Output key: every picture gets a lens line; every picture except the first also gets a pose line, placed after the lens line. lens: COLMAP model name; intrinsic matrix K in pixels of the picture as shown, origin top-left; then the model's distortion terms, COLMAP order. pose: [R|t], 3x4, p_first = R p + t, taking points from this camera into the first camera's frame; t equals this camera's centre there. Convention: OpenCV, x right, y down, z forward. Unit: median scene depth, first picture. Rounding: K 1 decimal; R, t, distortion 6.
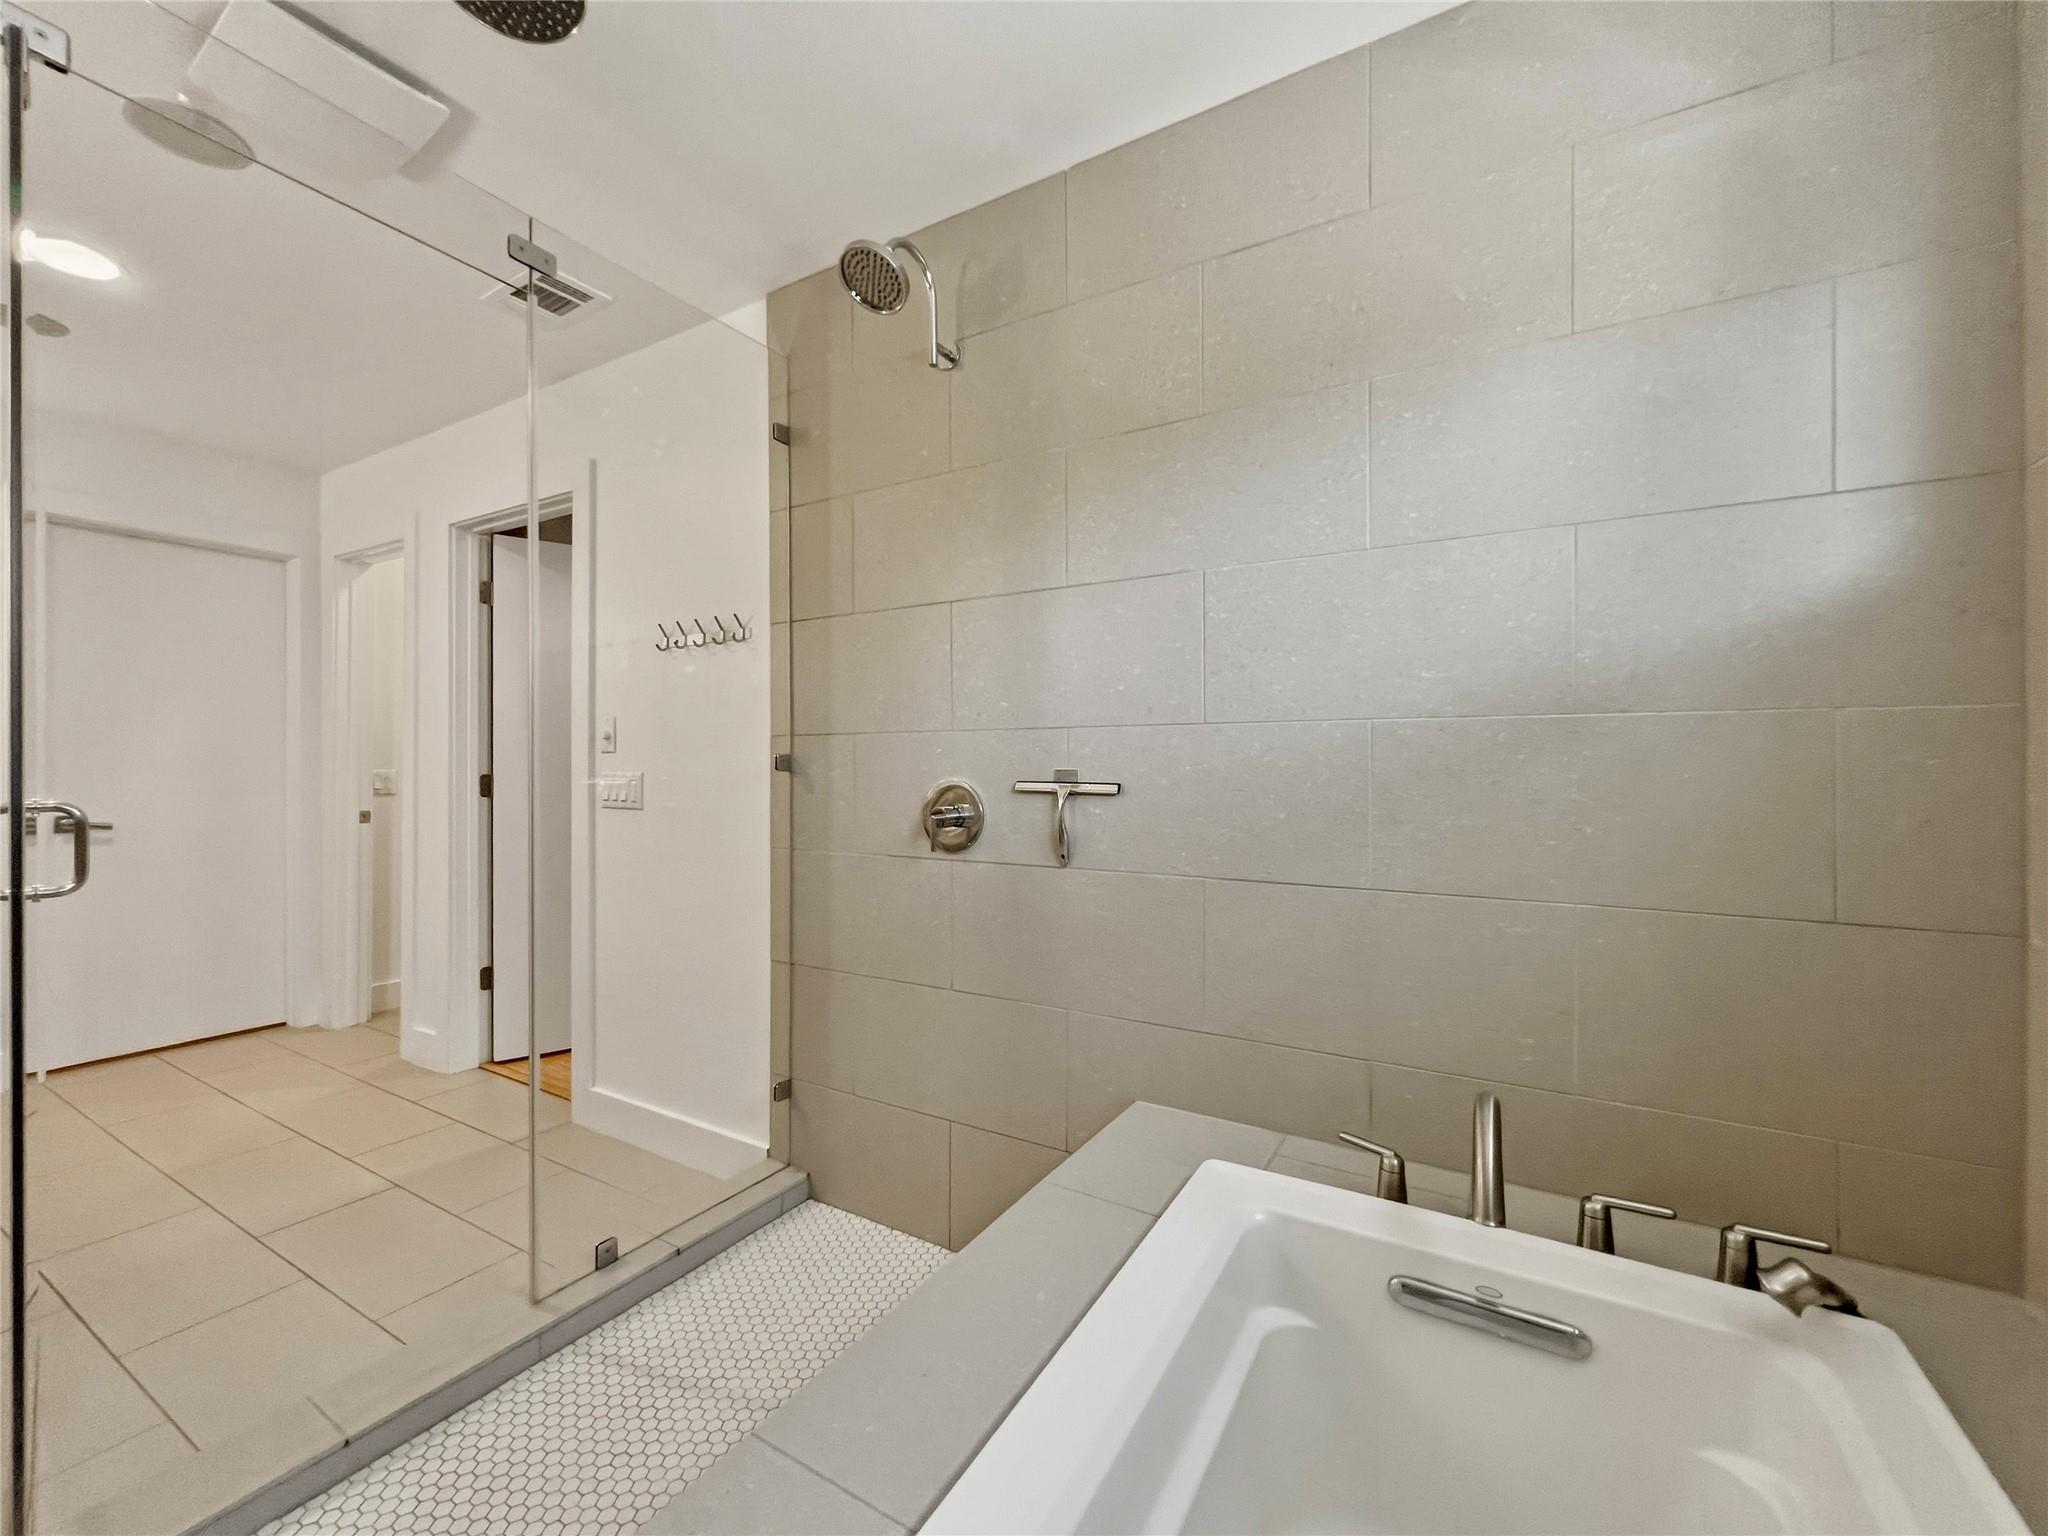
lens RADIAL K [[829.5, 0, 1024.0], [0, 829.5, 768.0], [0, 0, 1]] dist [-0.001053, -0.000229]
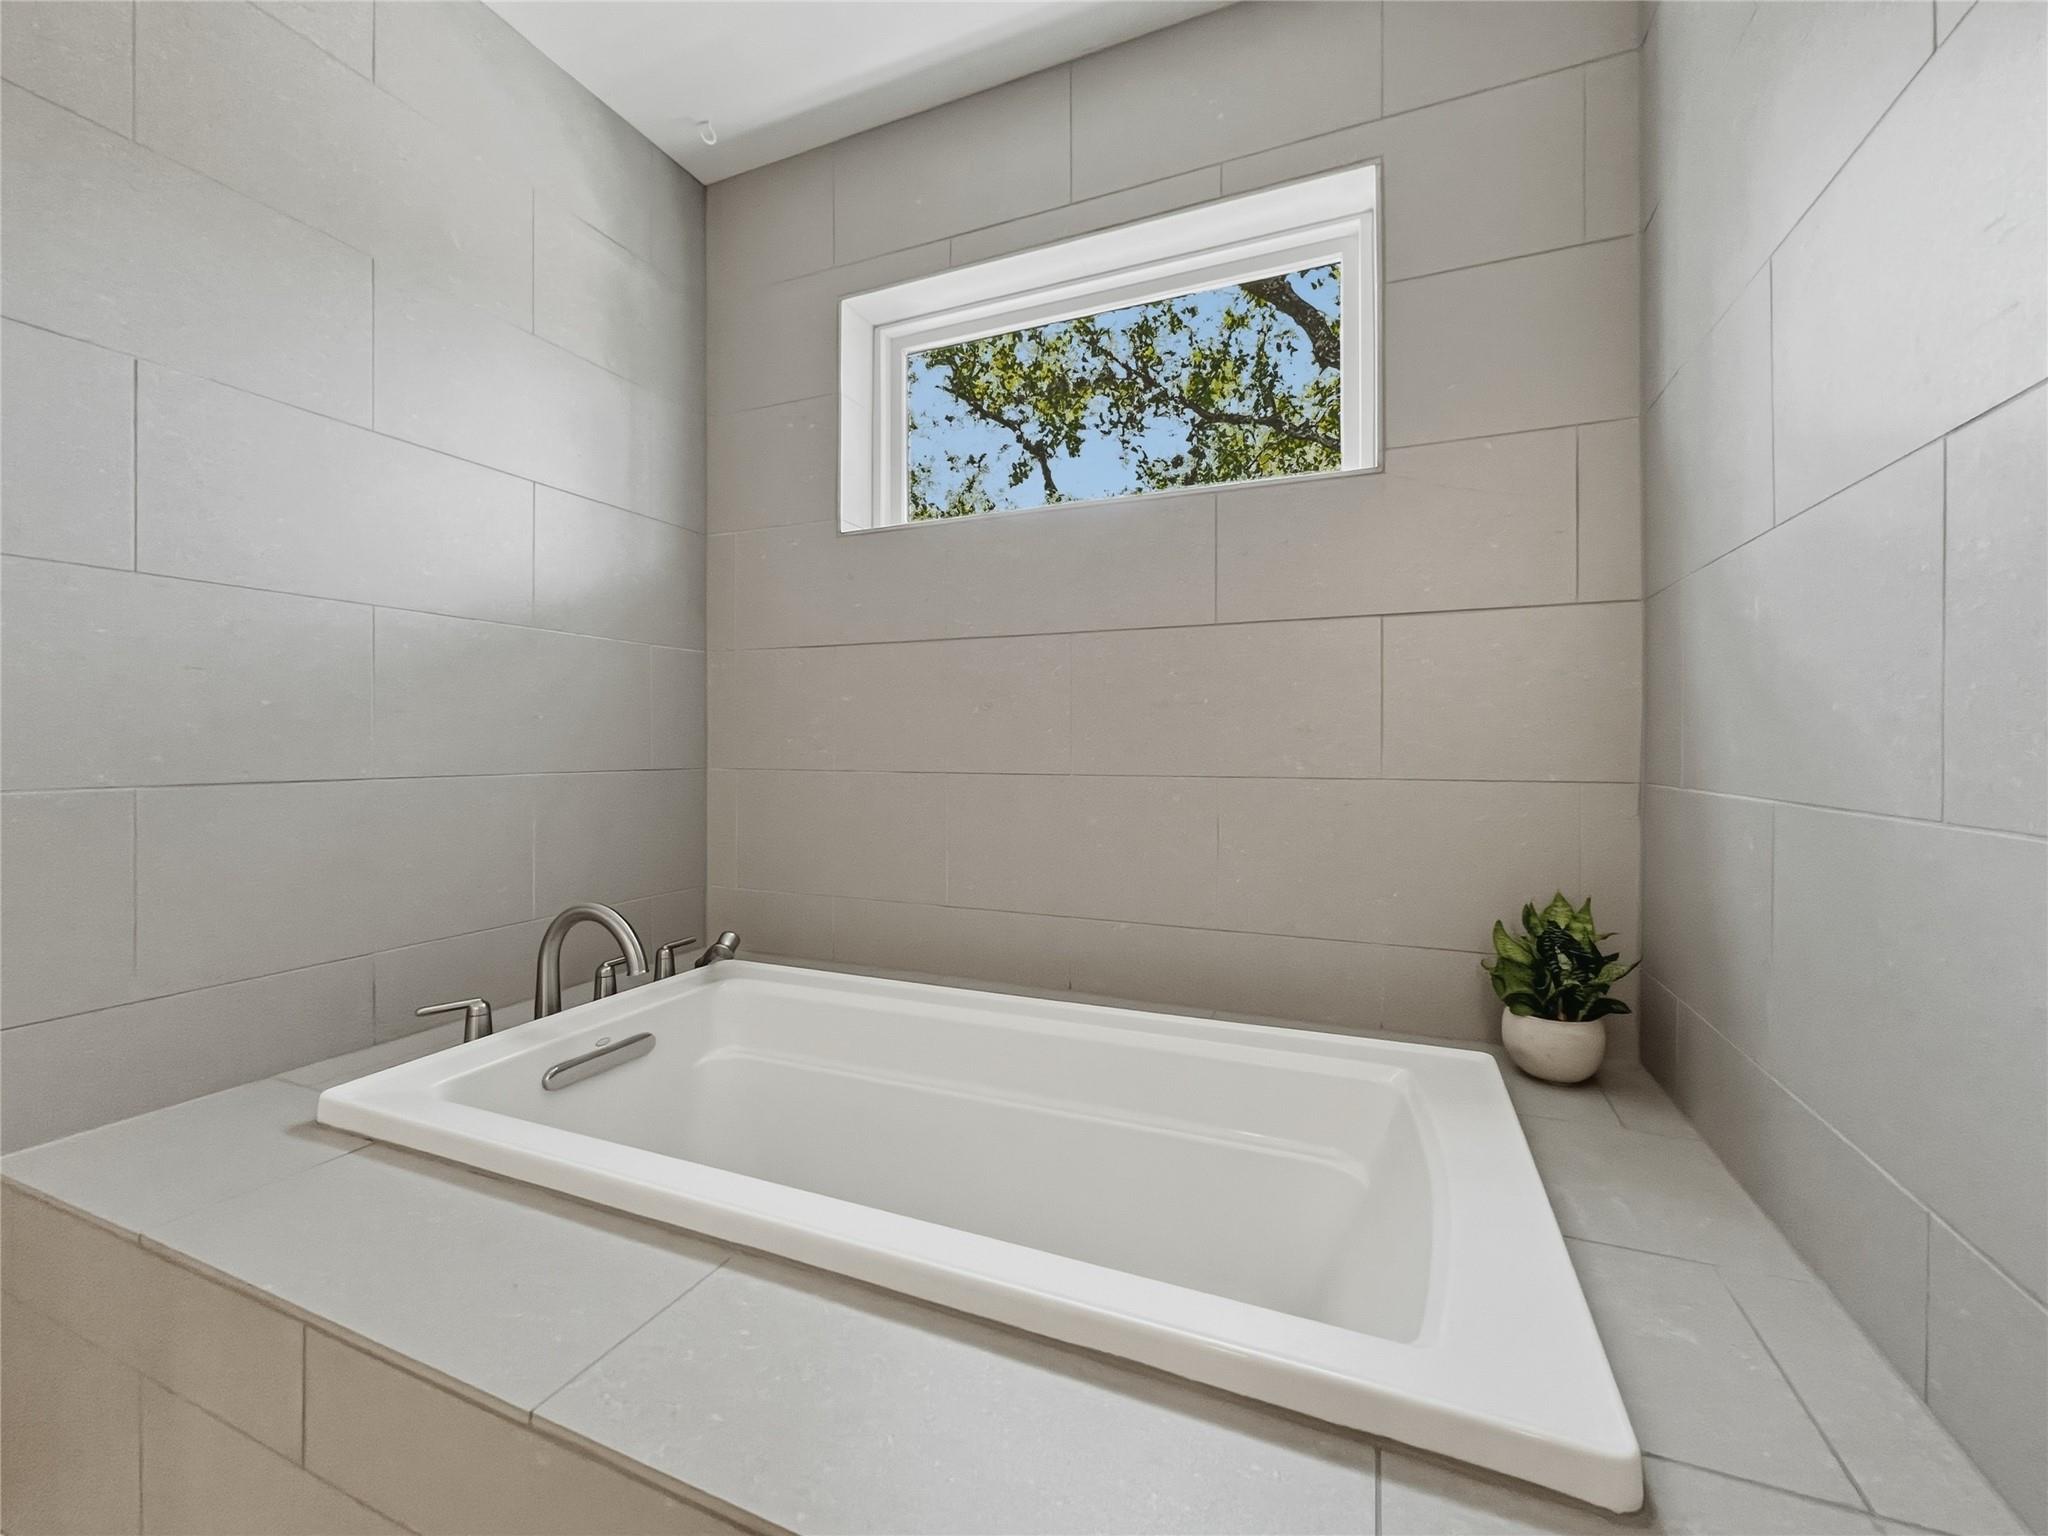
lens RADIAL K [[838.2, 0, 1021.8], [0, 838.2, 740.3], [0, 0, 1]] dist [-0.001966, -0.000231]
pose [[-0.120872, -0.000133, 0.992668, -0.861067], [-0.002990, 0.999996, -0.000230, 0.128617], [-0.992664, -0.002996, -0.120872, 0.463550]]
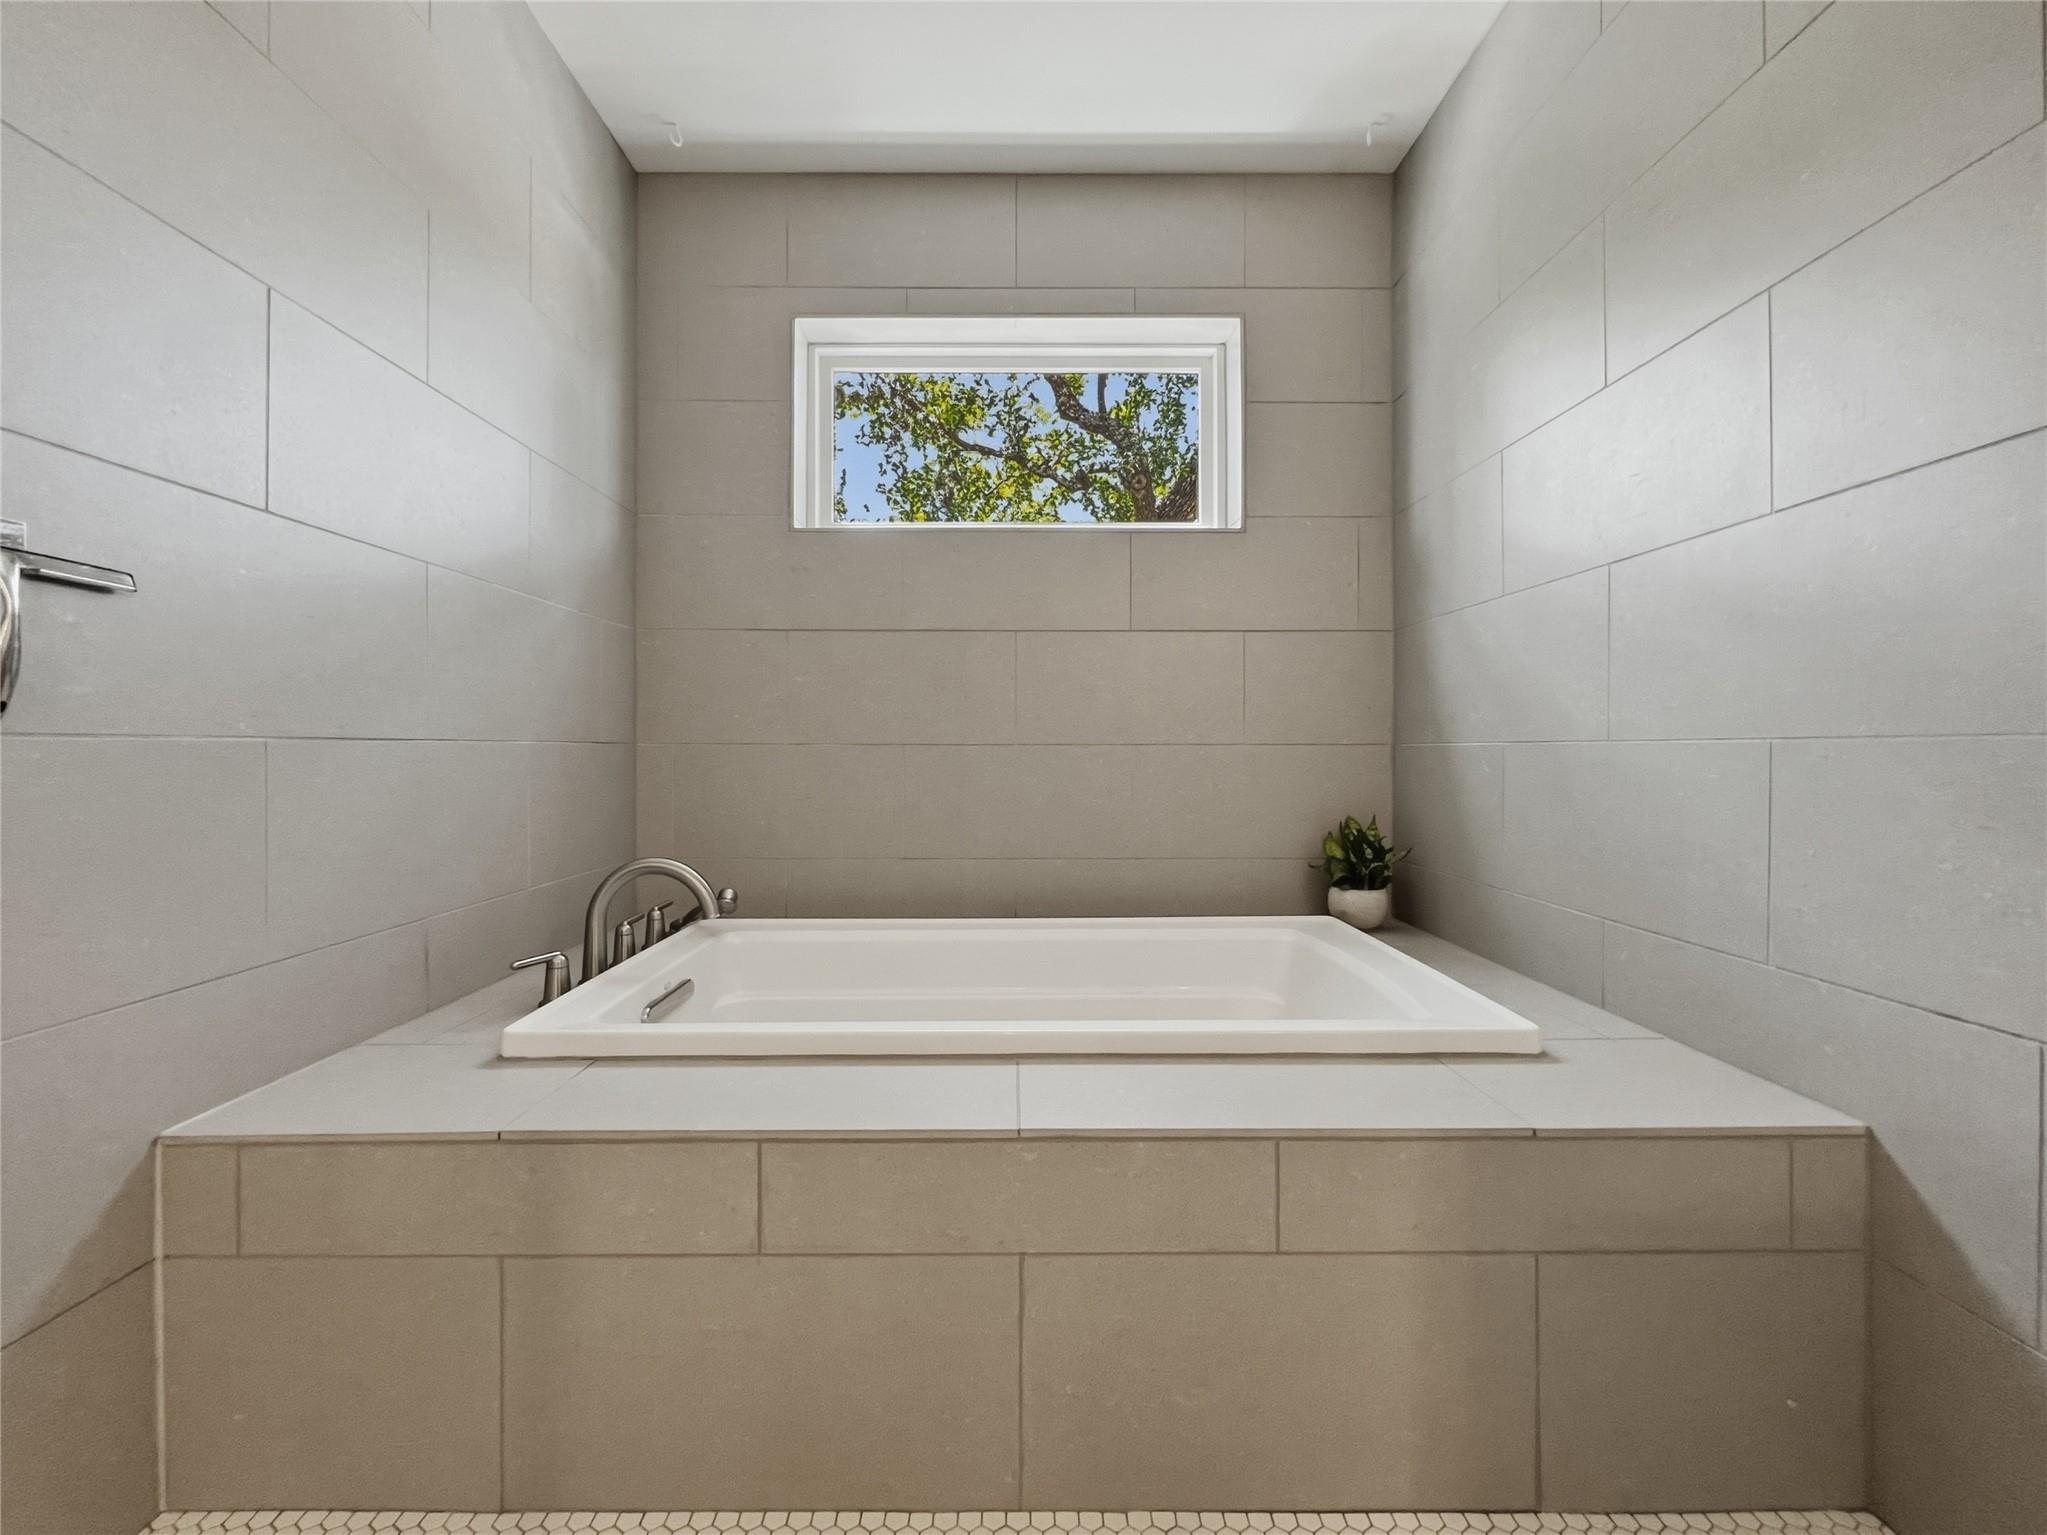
lens RADIAL K [[821.2, 0, 1026.2], [0, 821.2, 744.6], [0, 0, 1]] dist [-0.006956, -0.000057]
pose [[-0.507743, -0.002911, 0.861504, -0.981635], [-0.005040, 0.999987, 0.000409, 0.192515], [-0.861494, -0.004135, -0.507751, 1.142423]]
